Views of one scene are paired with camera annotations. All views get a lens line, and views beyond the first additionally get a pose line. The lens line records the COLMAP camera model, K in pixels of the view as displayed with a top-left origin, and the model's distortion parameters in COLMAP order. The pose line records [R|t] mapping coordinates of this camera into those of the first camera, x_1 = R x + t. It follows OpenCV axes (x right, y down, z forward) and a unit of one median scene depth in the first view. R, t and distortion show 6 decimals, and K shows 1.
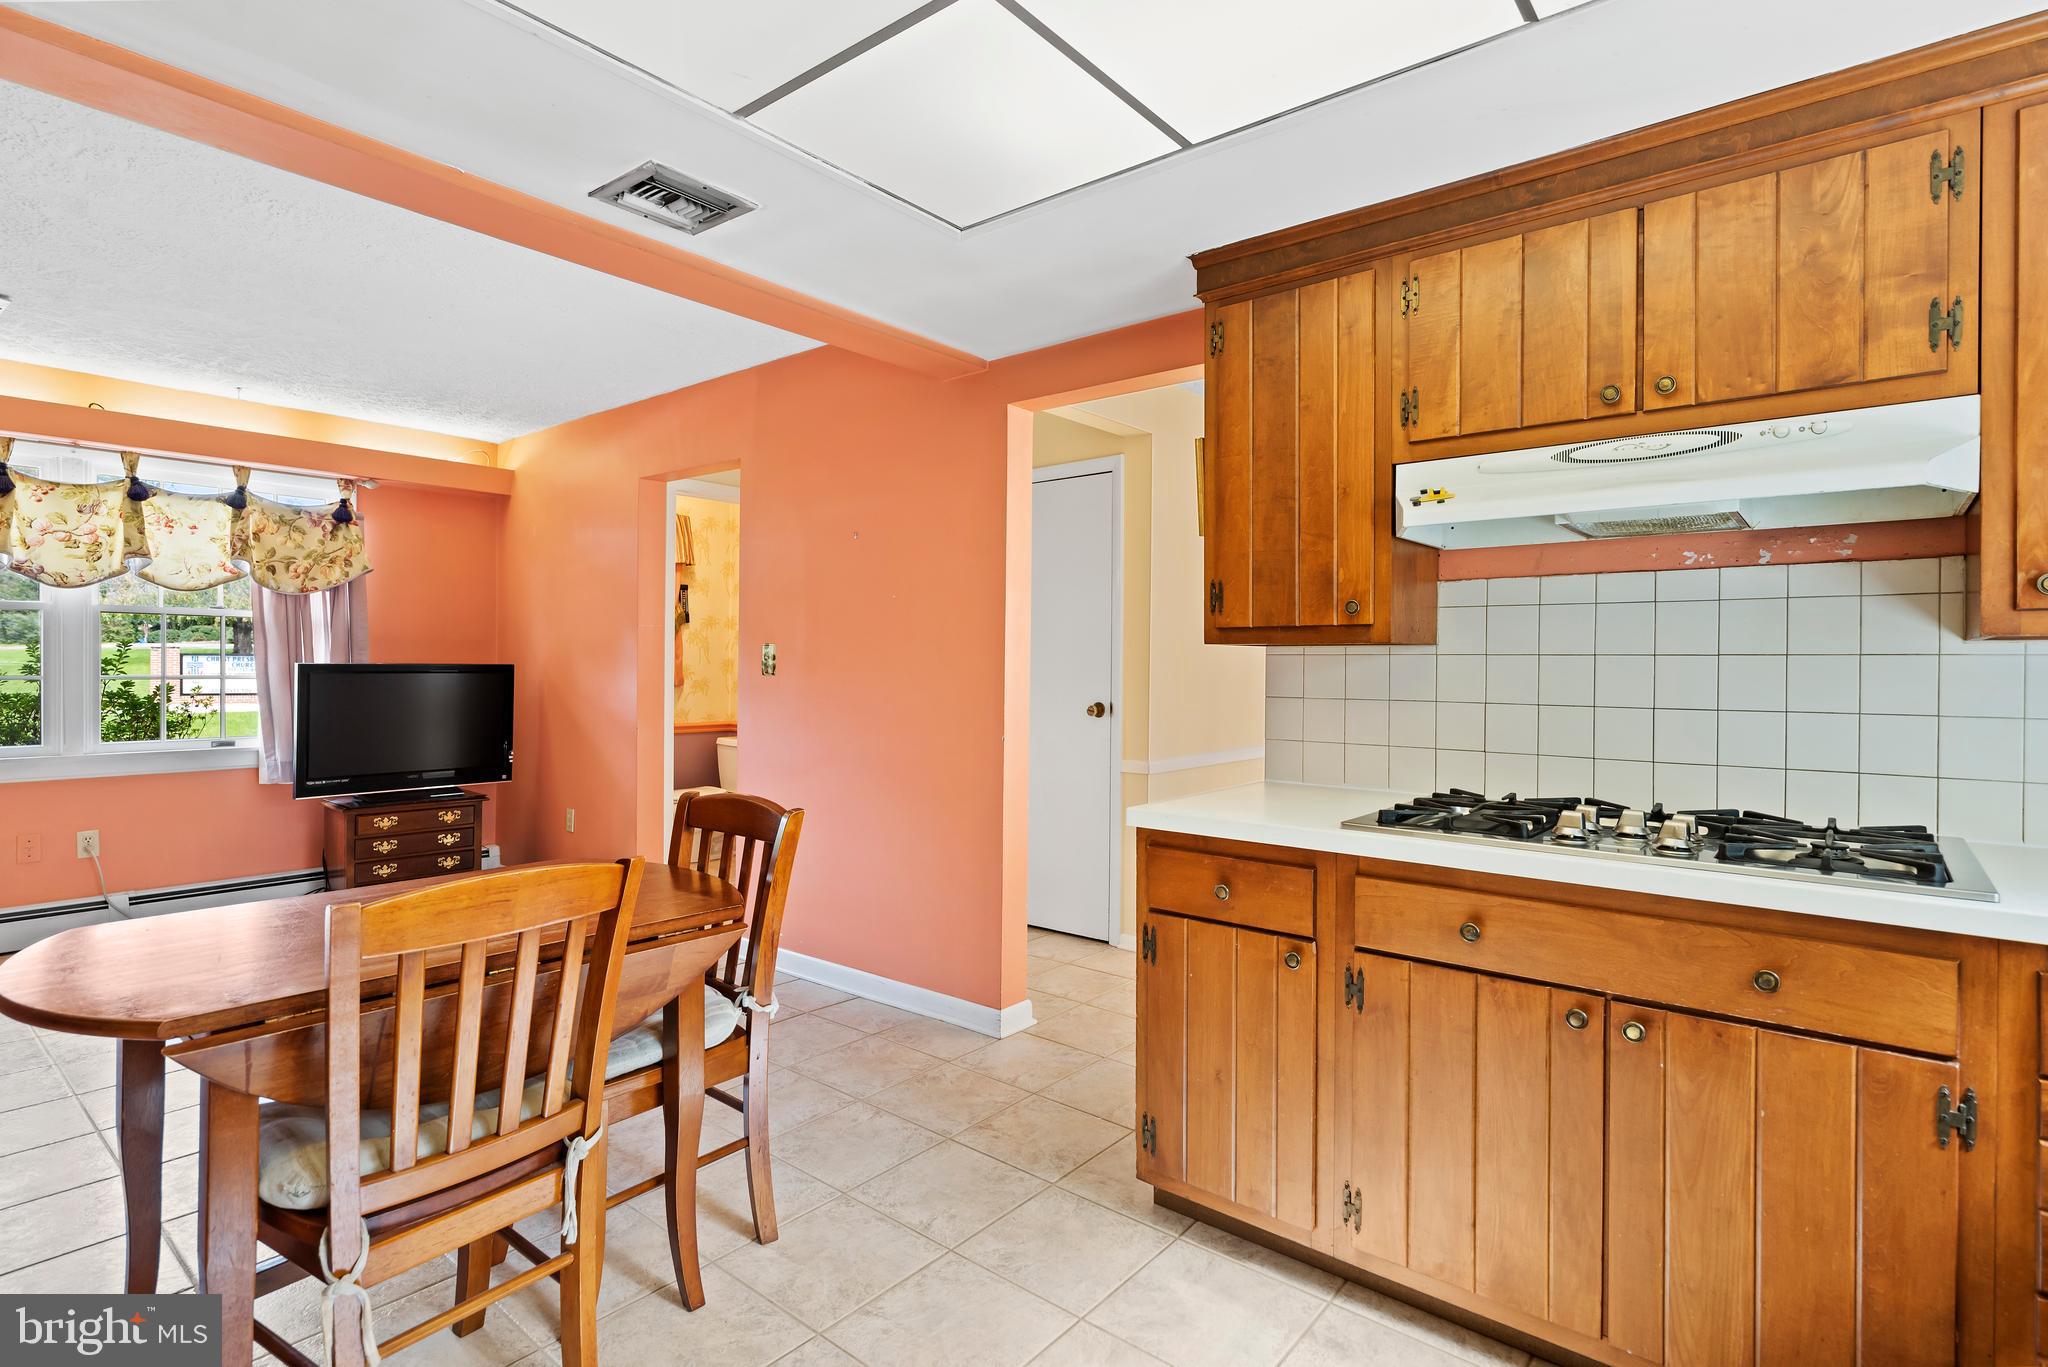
lens RADIAL K [[994.4, 0, 1028.8], [0, 994.4, 671.0], [0, 0, 1]] dist [0.002949, 0.000655]
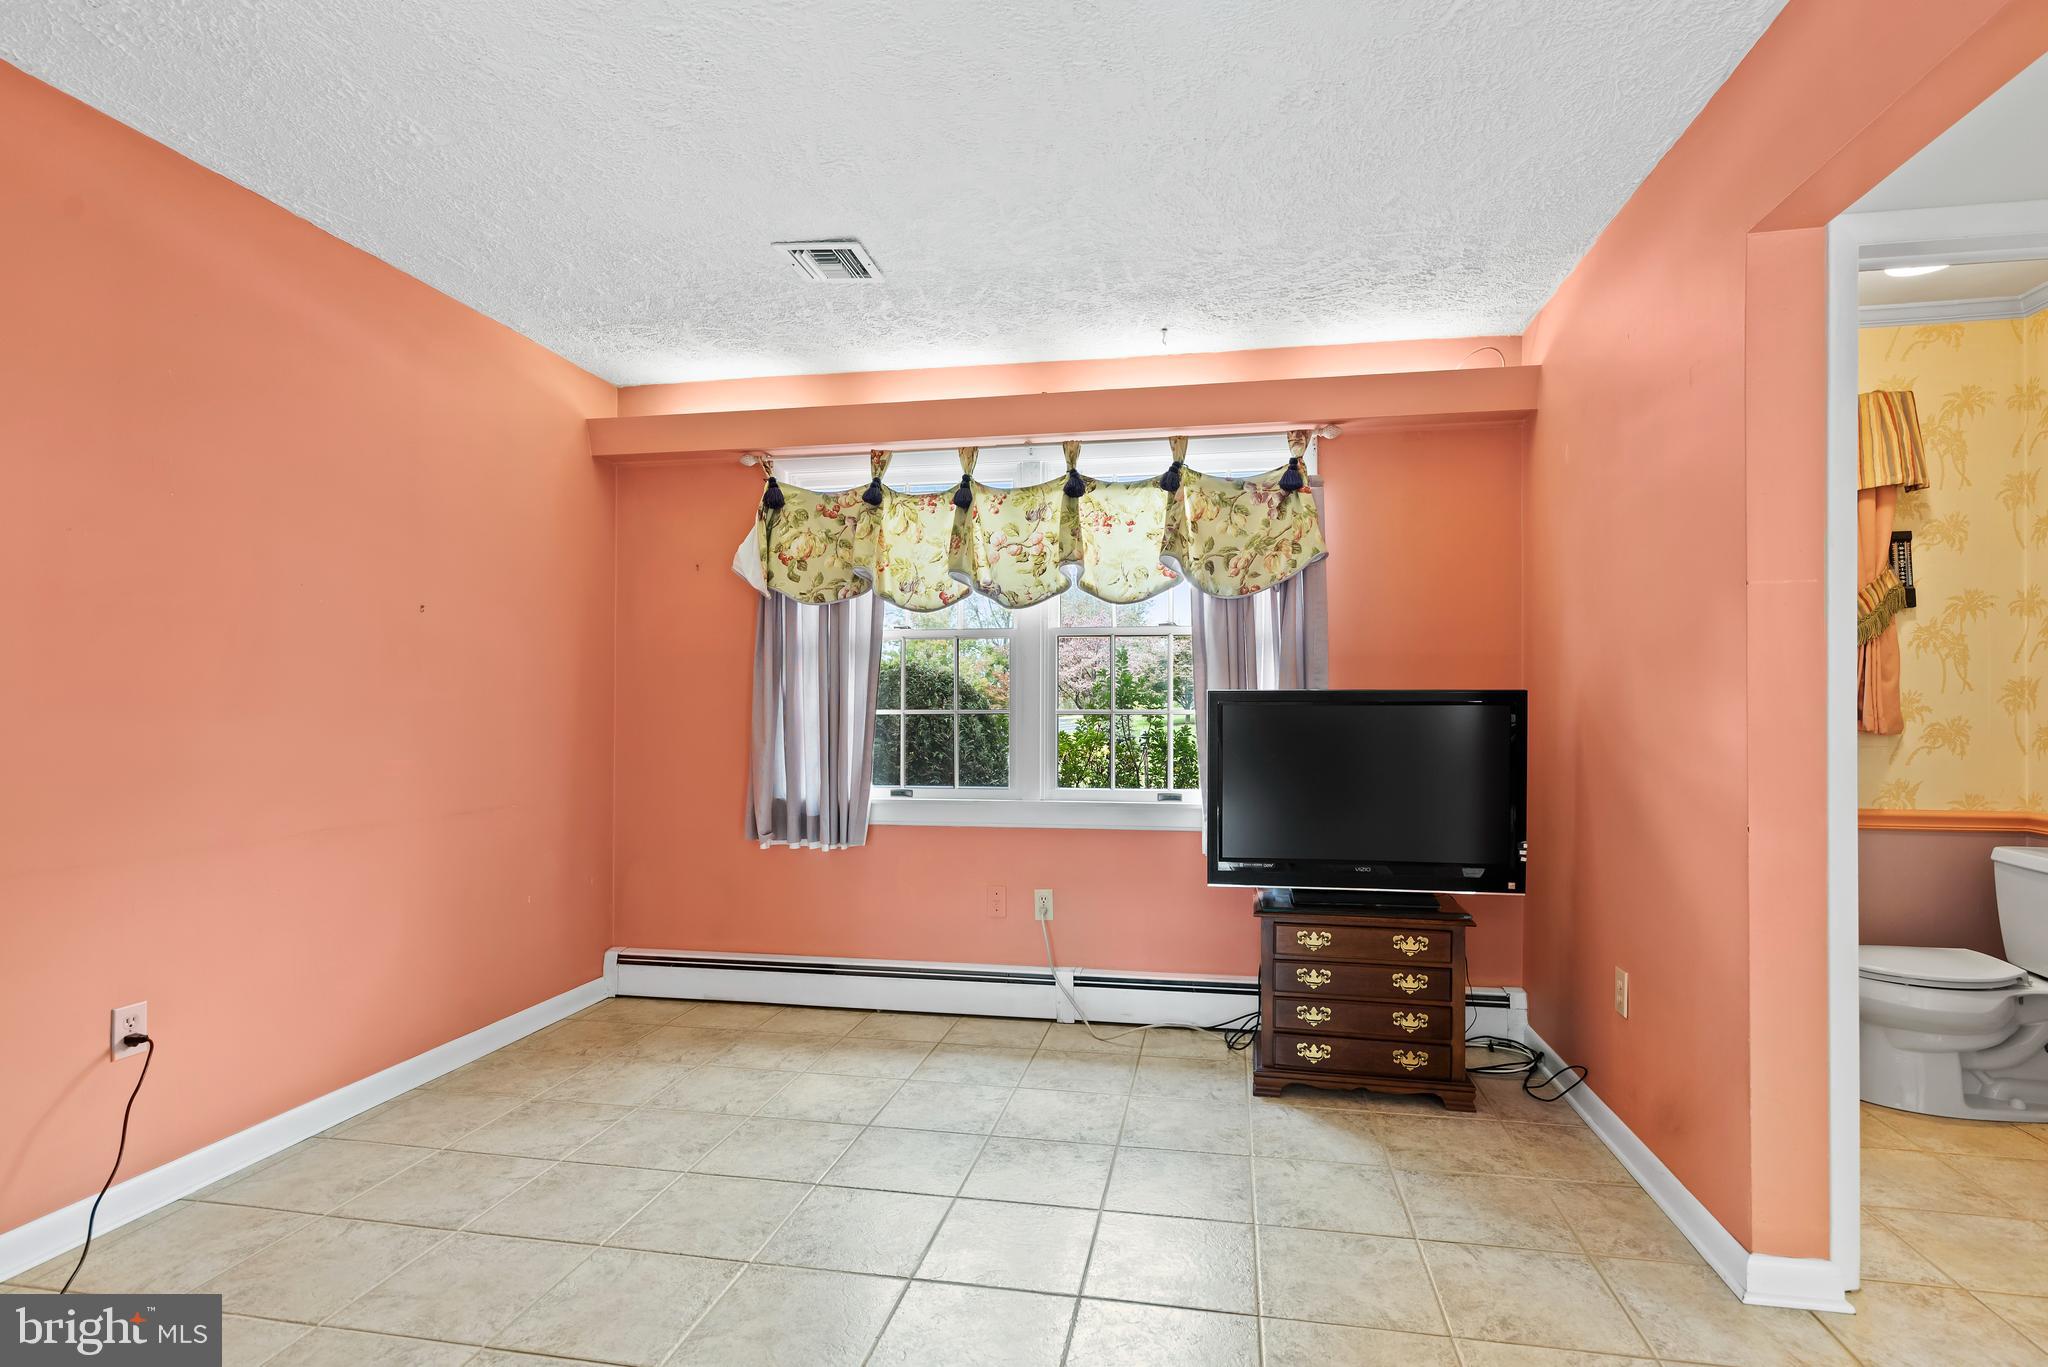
lens RADIAL K [[994.4, 0, 1065.9], [0, 994.4, 699.5], [0, 0, 1]] dist [0.002949, 0.000655]
pose [[0.499691, -0.015475, -0.866066, -0.169139], [-0.001250, 0.999826, -0.018586, 0.010835], [0.866203, 0.010370, 0.499585, 0.529085]]
